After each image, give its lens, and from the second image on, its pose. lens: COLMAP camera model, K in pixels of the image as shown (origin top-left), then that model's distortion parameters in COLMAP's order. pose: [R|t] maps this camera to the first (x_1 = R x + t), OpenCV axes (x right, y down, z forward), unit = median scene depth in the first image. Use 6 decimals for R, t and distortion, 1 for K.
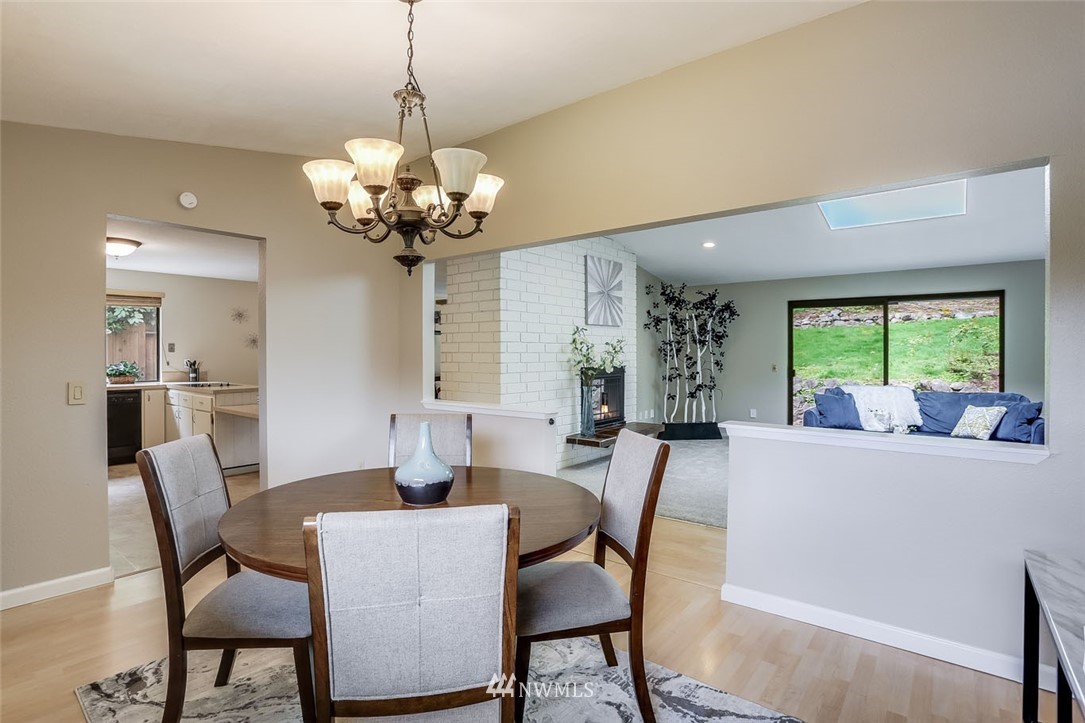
lens RADIAL K [[530.3, 0, 537.5], [0, 530.3, 358.3], [0, 0, 1]] dist [-0.078613, 0.033621]
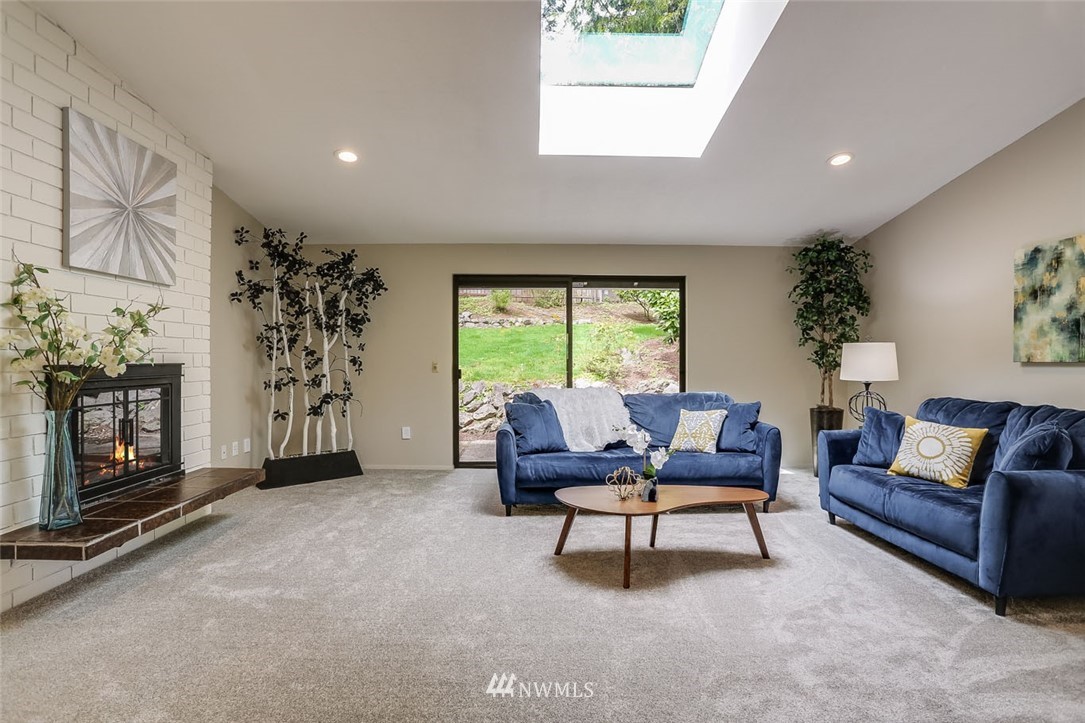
lens RADIAL K [[530.3, 0, 537.5], [0, 530.3, 358.3], [0, 0, 1]] dist [-0.078613, 0.033621]
pose [[0.773580, 0.002867, 0.633692, 0.103095], [0.003314, 0.999958, -0.008571, 0.012863], [-0.633690, 0.008730, 0.773538, 0.347881]]
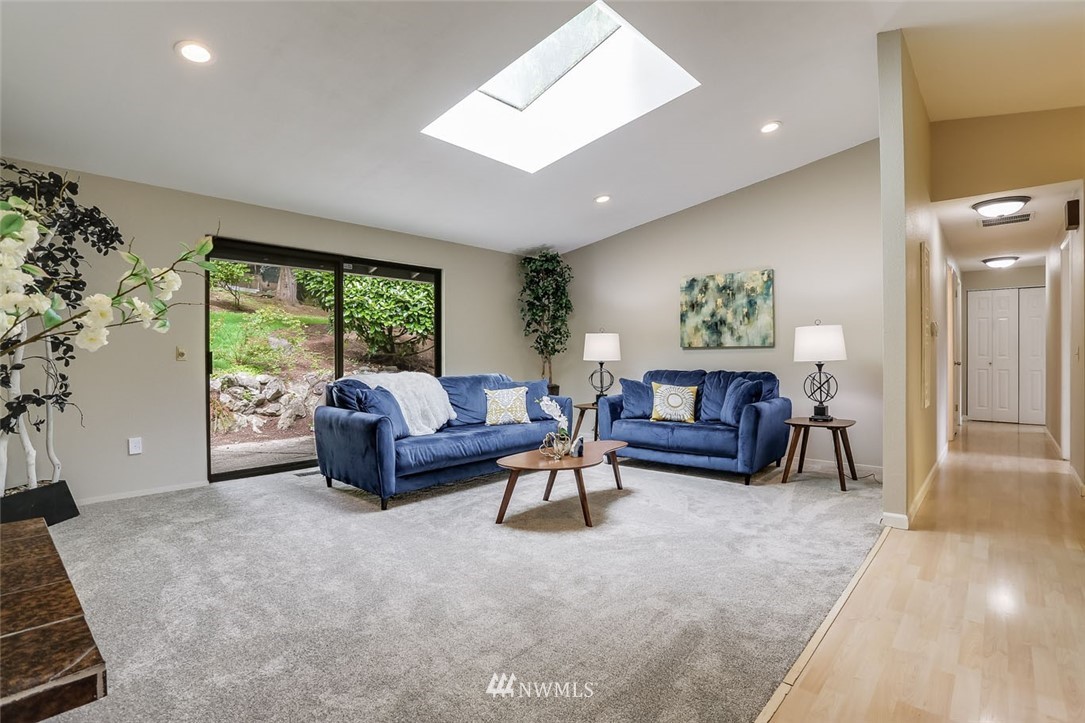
lens RADIAL K [[530.3, 0, 537.5], [0, 530.3, 358.3], [0, 0, 1]] dist [-0.078613, 0.033621]
pose [[0.054918, -0.005885, 0.998473, -0.053565], [0.010982, 0.999926, 0.005290, 0.023471], [-0.998430, 0.010675, 0.054979, 0.591168]]
